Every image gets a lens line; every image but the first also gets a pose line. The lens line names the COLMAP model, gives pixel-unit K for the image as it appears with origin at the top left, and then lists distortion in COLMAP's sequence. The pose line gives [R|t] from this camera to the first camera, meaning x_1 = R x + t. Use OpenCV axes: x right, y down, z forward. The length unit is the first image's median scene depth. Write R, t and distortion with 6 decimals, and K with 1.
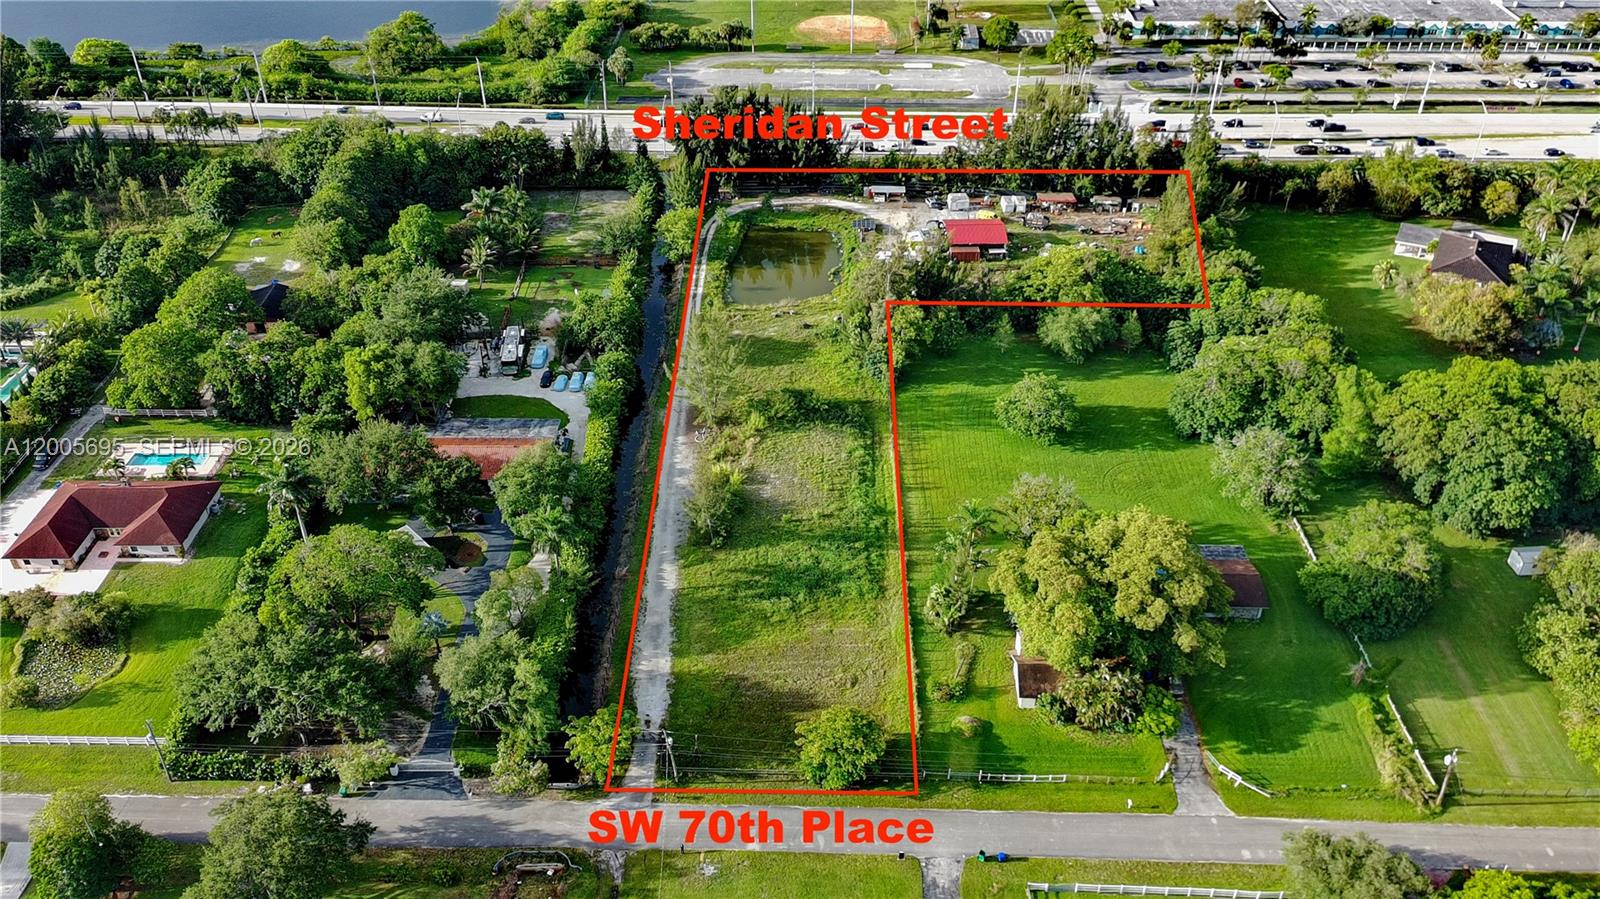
lens RADIAL K [[1255.2, 0, 807.0], [0, 1255.2, 448.7], [0, 0, 1]] dist [0.069203, -0.059946]
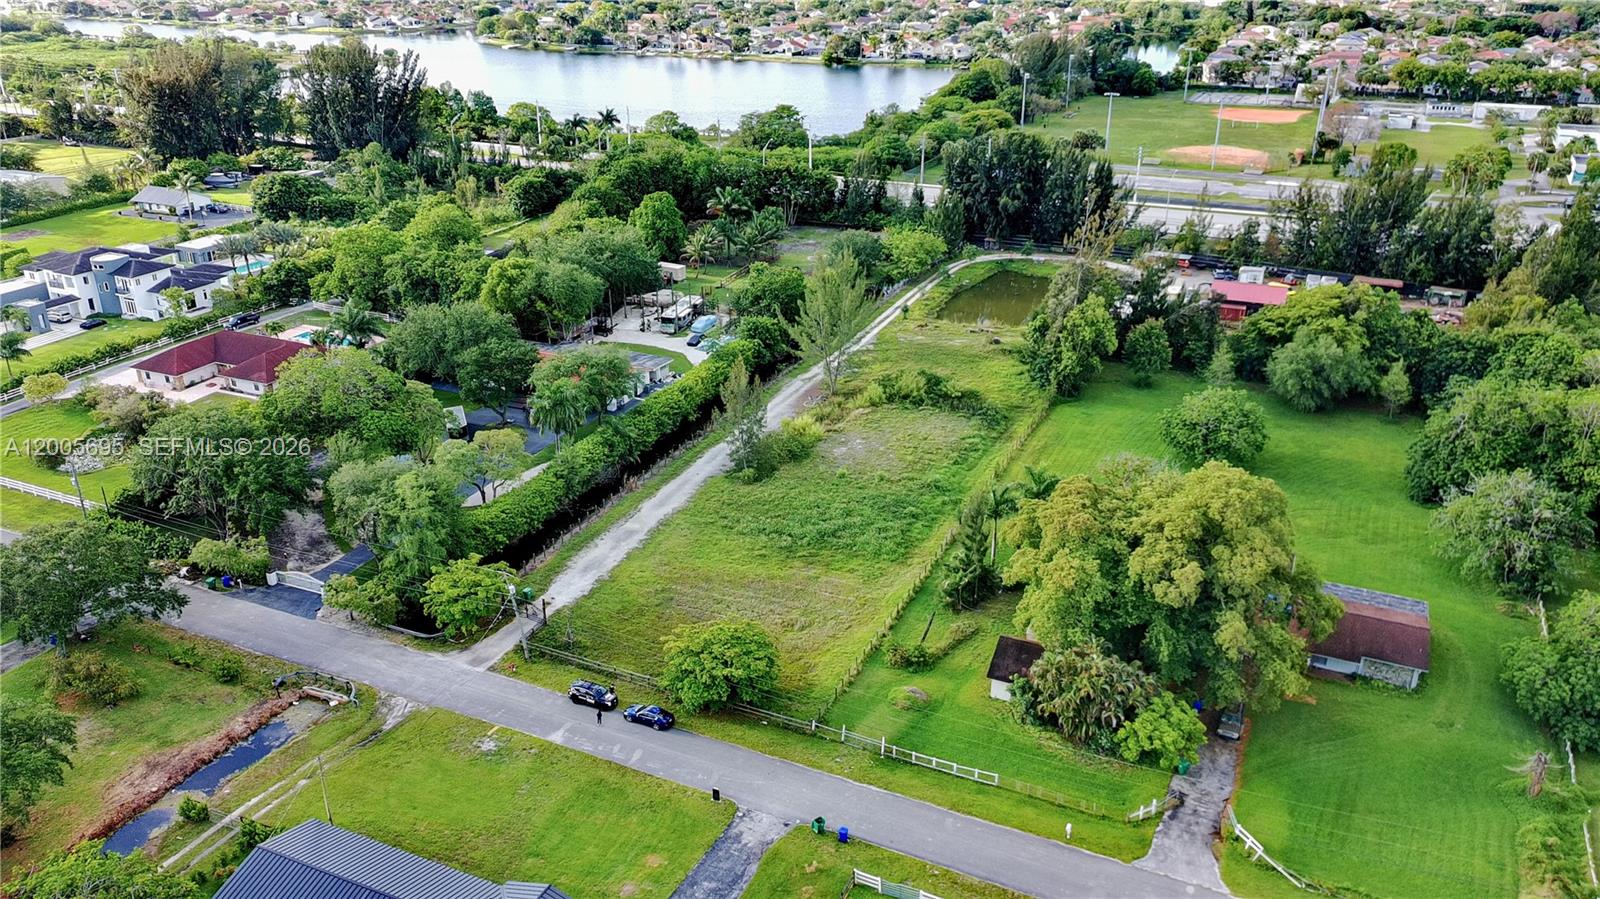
lens RADIAL K [[1227.1, 0, 807.6], [0, 1227.1, 446.1], [0, 0, 1]] dist [0.049493, -0.005237]
pose [[0.915323, 0.160128, -0.369517, 0.297841], [-0.229422, 0.961439, -0.151662, 0.191078], [0.330983, 0.223595, 0.916764, 0.276923]]
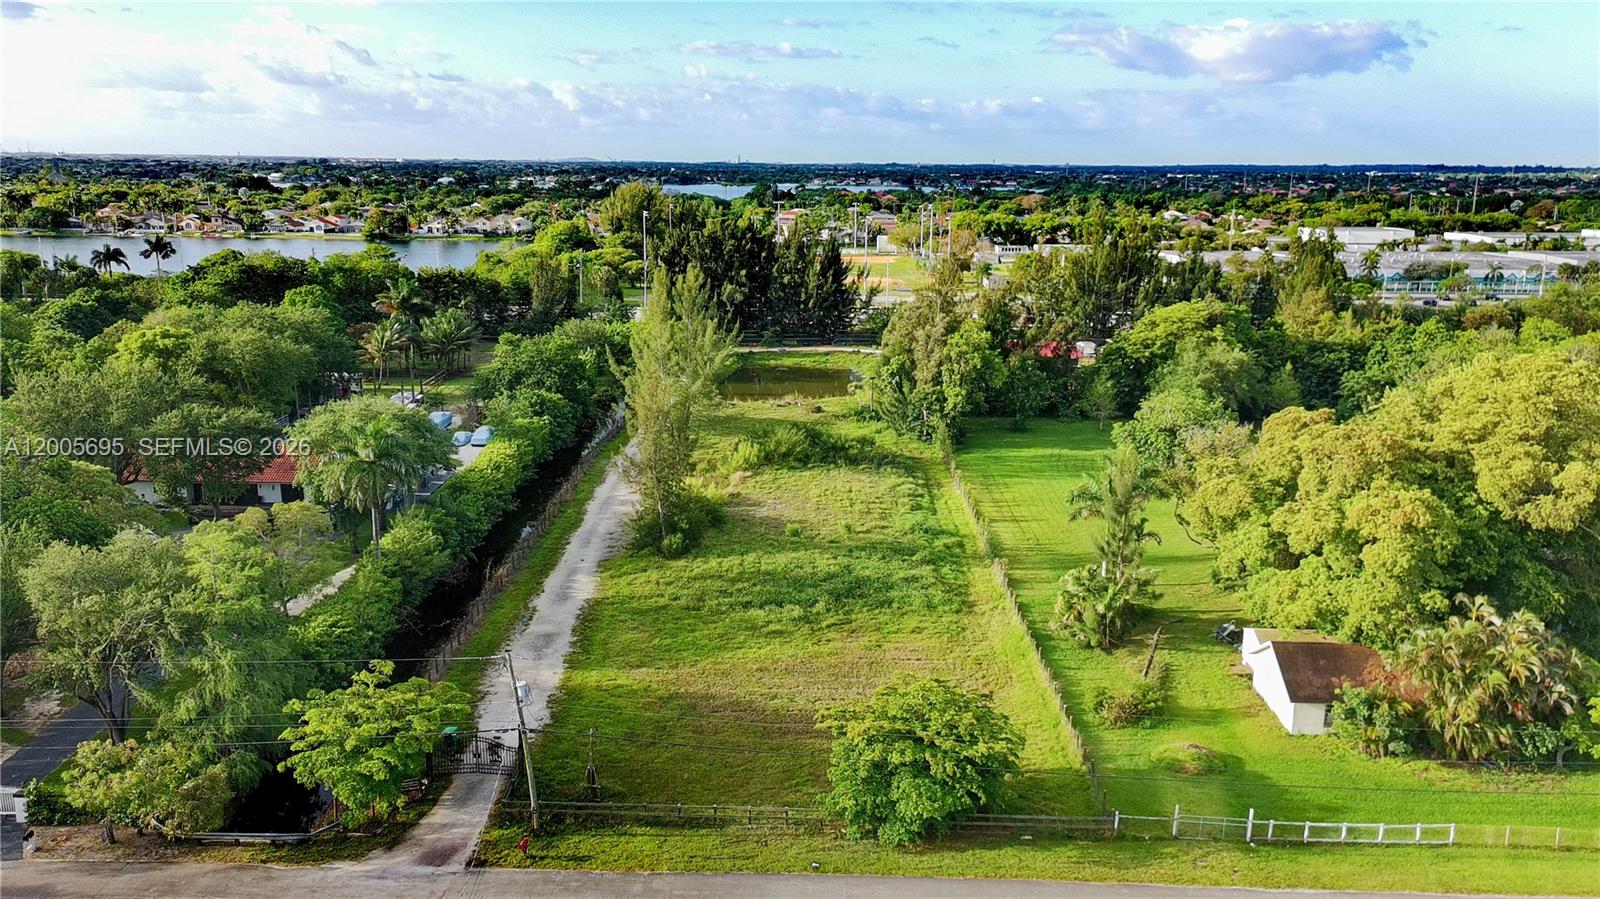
lens RADIAL K [[1240.8, 0, 806.5], [0, 1240.8, 453.7], [0, 0, 1]] dist [0.068893, -0.061114]
pose [[0.999959, 0.009081, 0.000197, -0.012130], [-0.008372, 0.929930, -0.367641, 0.270805], [-0.003522, 0.367624, 0.929968, 0.507514]]
